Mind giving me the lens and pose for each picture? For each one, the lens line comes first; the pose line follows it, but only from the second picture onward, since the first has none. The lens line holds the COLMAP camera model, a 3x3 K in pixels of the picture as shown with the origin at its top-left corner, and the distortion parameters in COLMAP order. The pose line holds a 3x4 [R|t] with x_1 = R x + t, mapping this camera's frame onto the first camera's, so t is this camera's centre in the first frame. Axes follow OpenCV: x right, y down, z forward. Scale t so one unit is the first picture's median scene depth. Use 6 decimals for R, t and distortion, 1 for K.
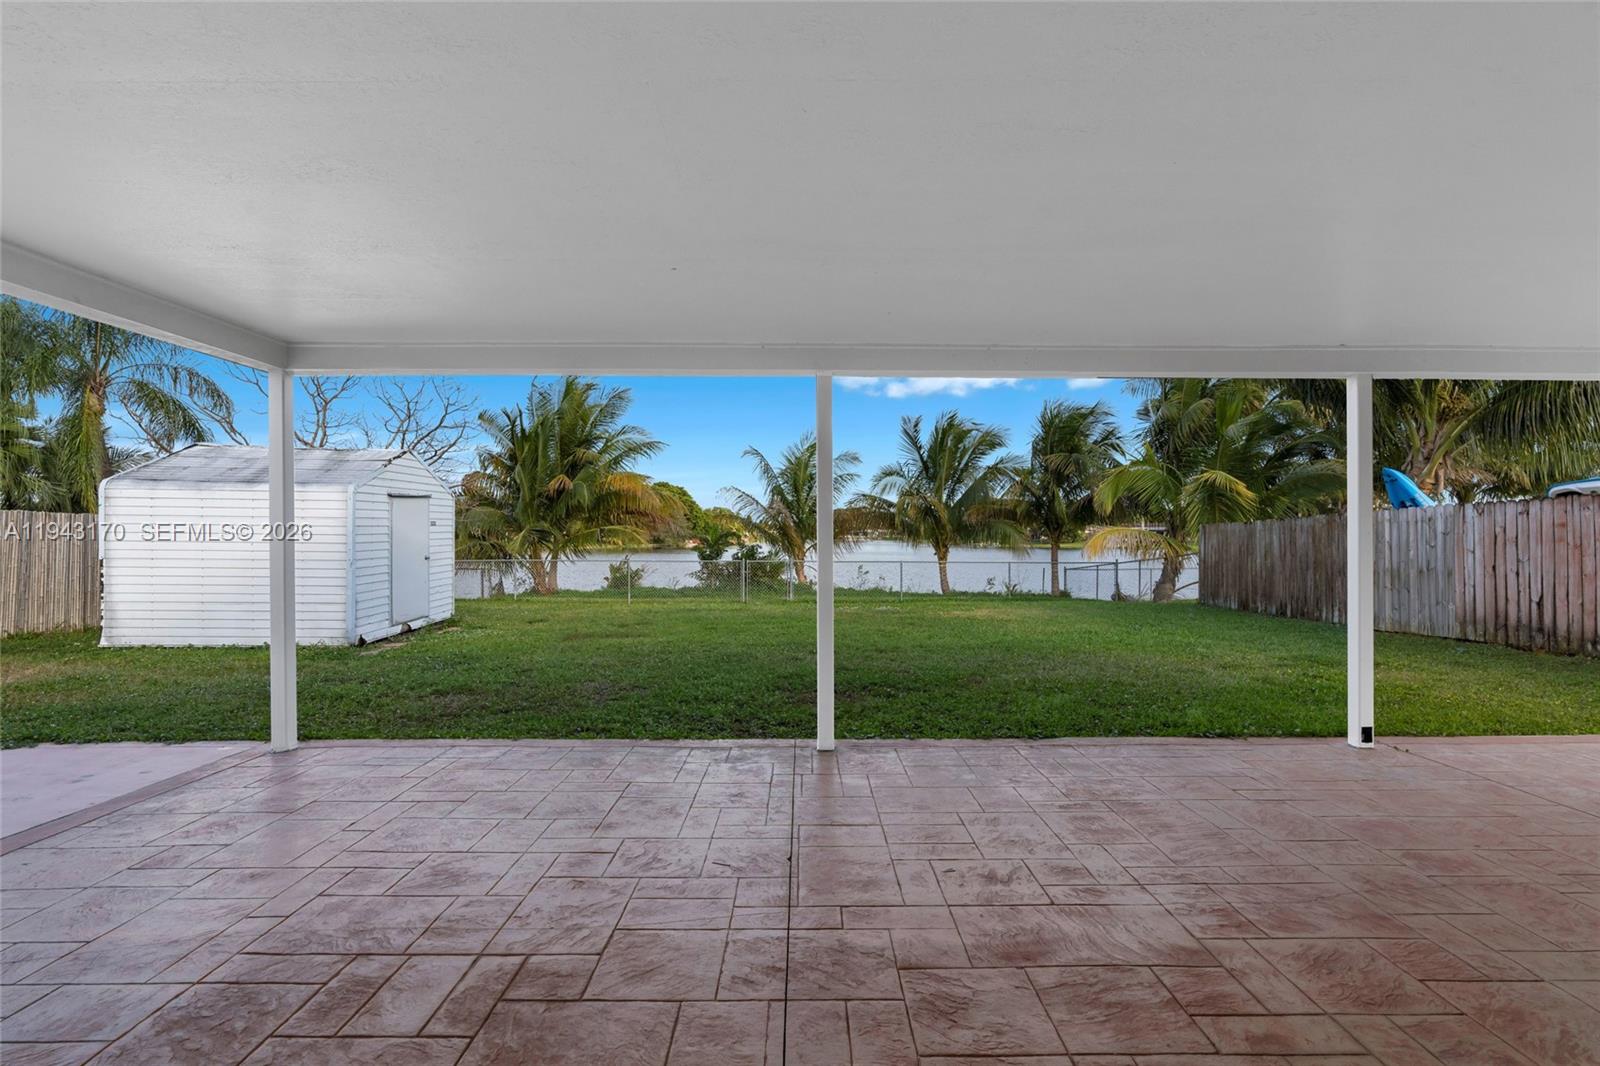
lens RADIAL K [[726.4, 0, 800.0], [0, 726.4, 533.0], [0, 0, 1]] dist [-0.003500, 0.000619]
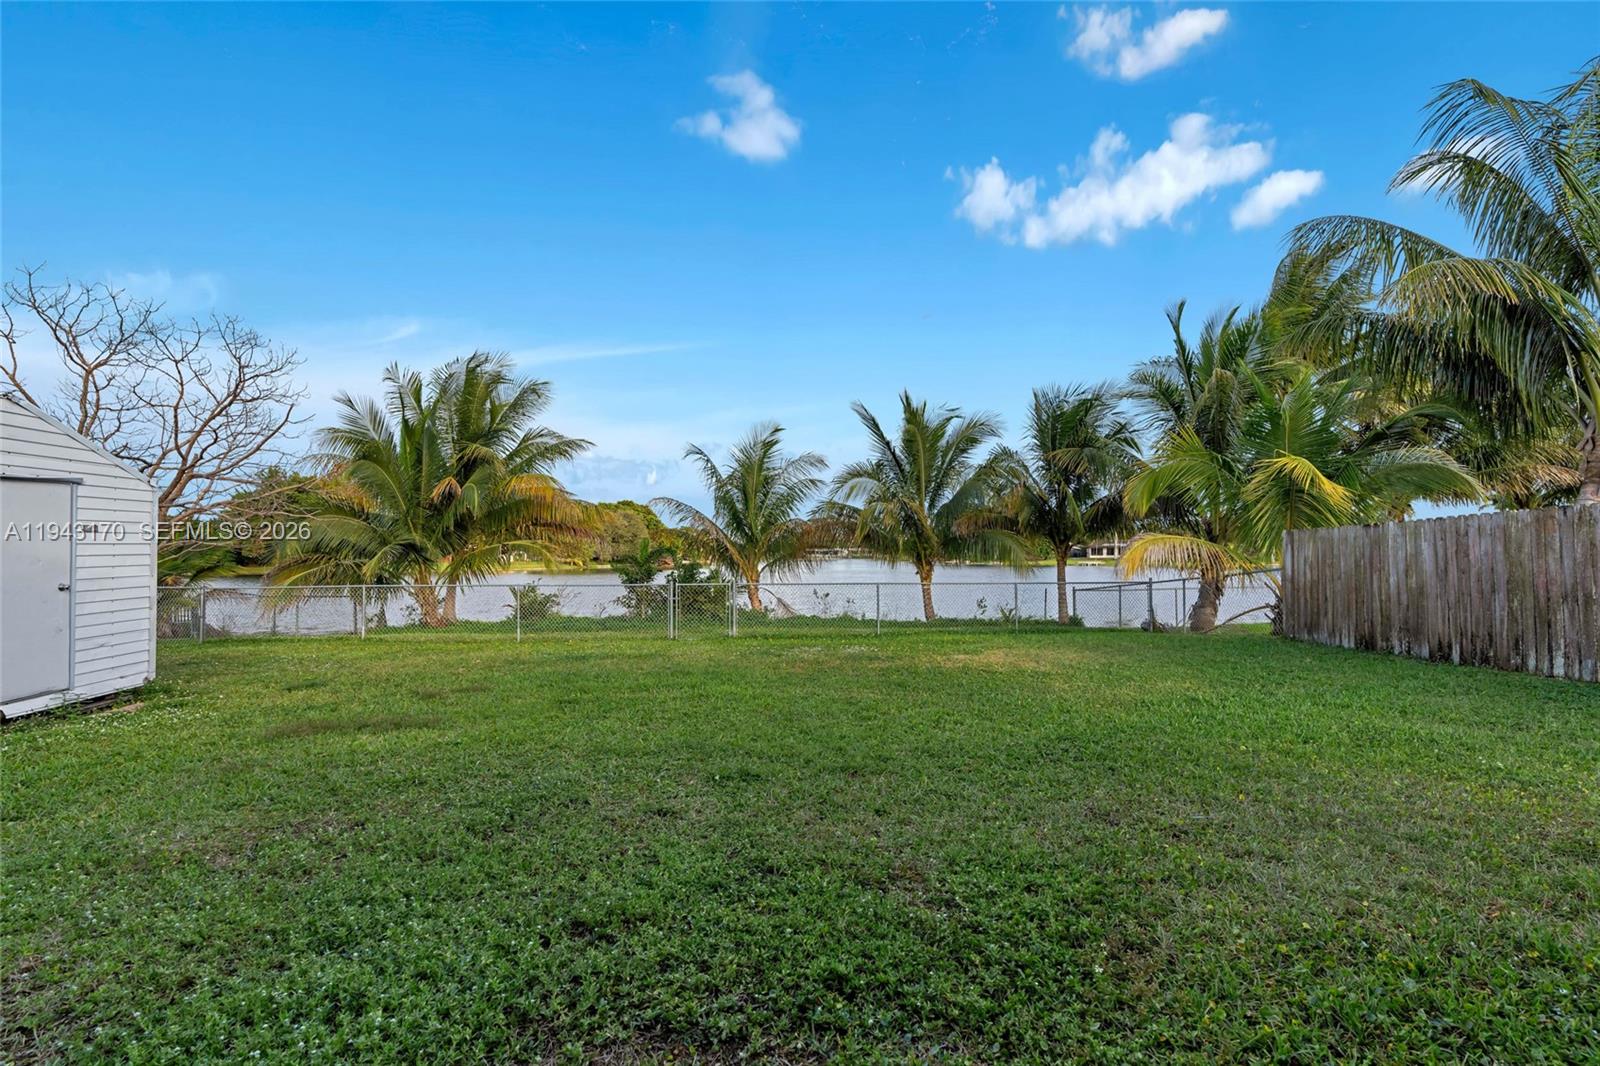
lens RADIAL K [[726.4, 0, 800.0], [0, 726.4, 533.0], [0, 0, 1]] dist [-0.003500, 0.000619]
pose [[0.999165, -0.006177, 0.040391, 0.022623], [0.007247, 0.999625, -0.026398, 0.004896], [-0.040213, 0.026669, 0.998835, 0.199257]]
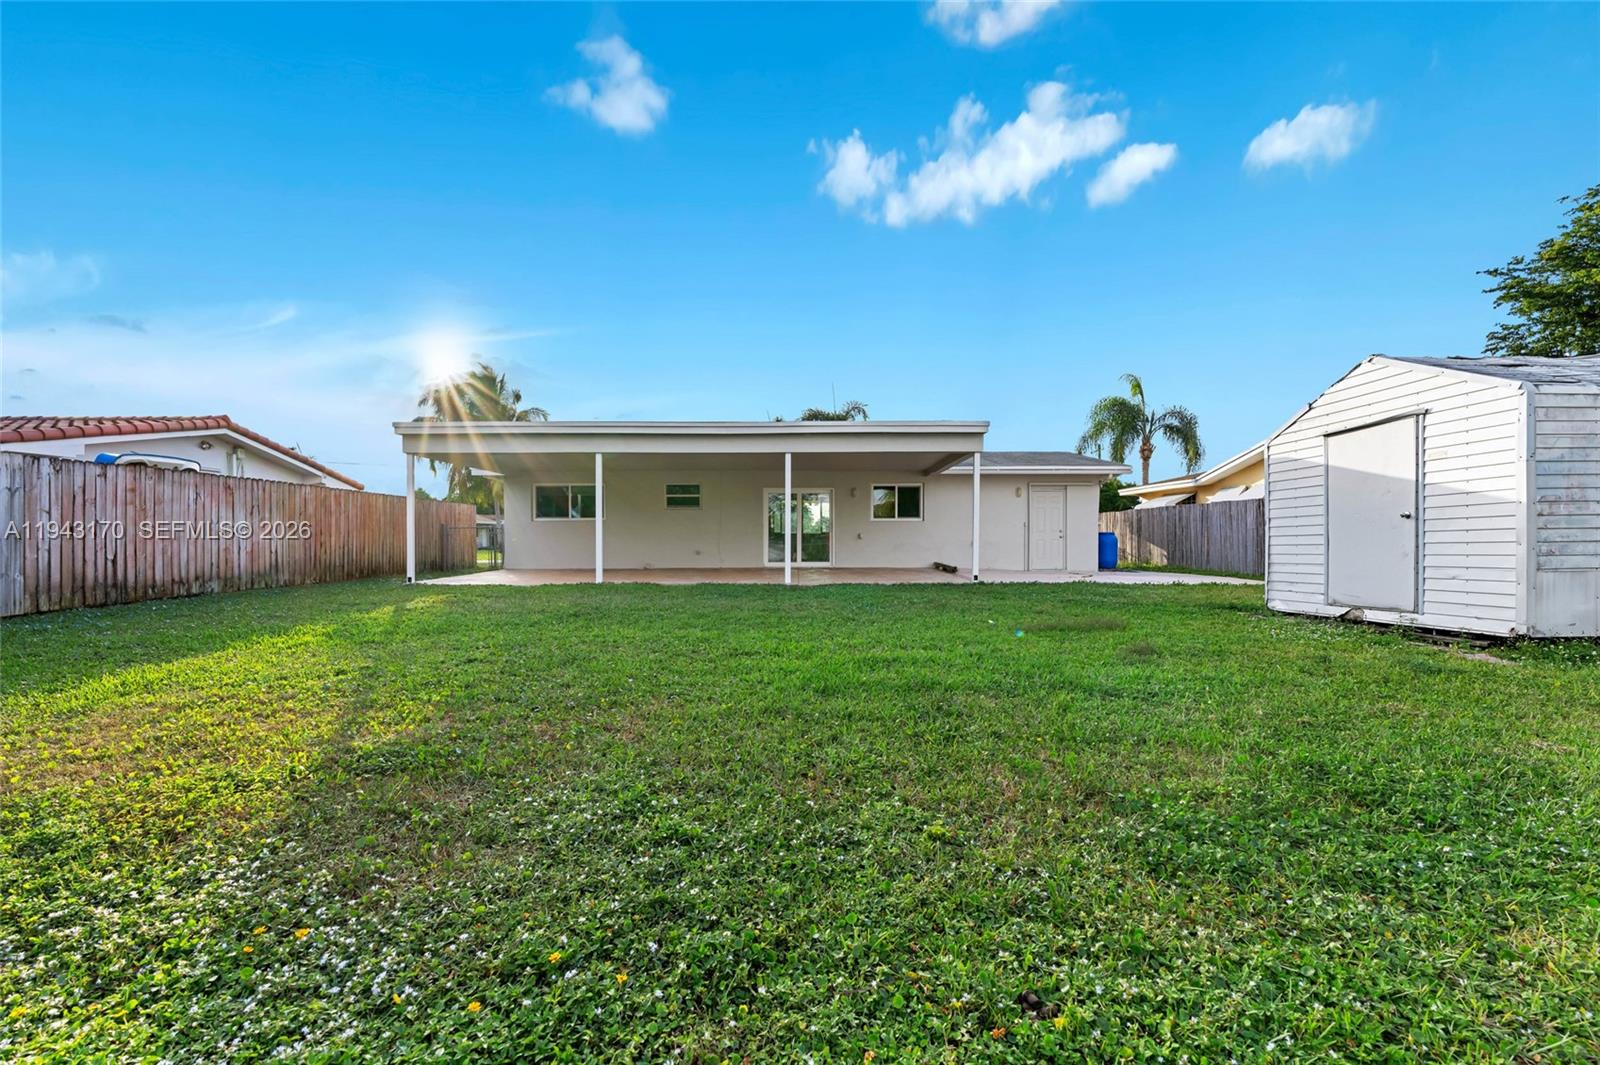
lens RADIAL K [[726.4, 0, 800.0], [0, 726.4, 532.5], [0, 0, 1]] dist [-0.003500, 0.000619]
pose [[-0.999763, 0.002846, -0.021584, 0.006932], [0.003148, 0.999898, -0.013937, 0.028170], [0.021542, -0.014002, -0.999670, 0.811516]]
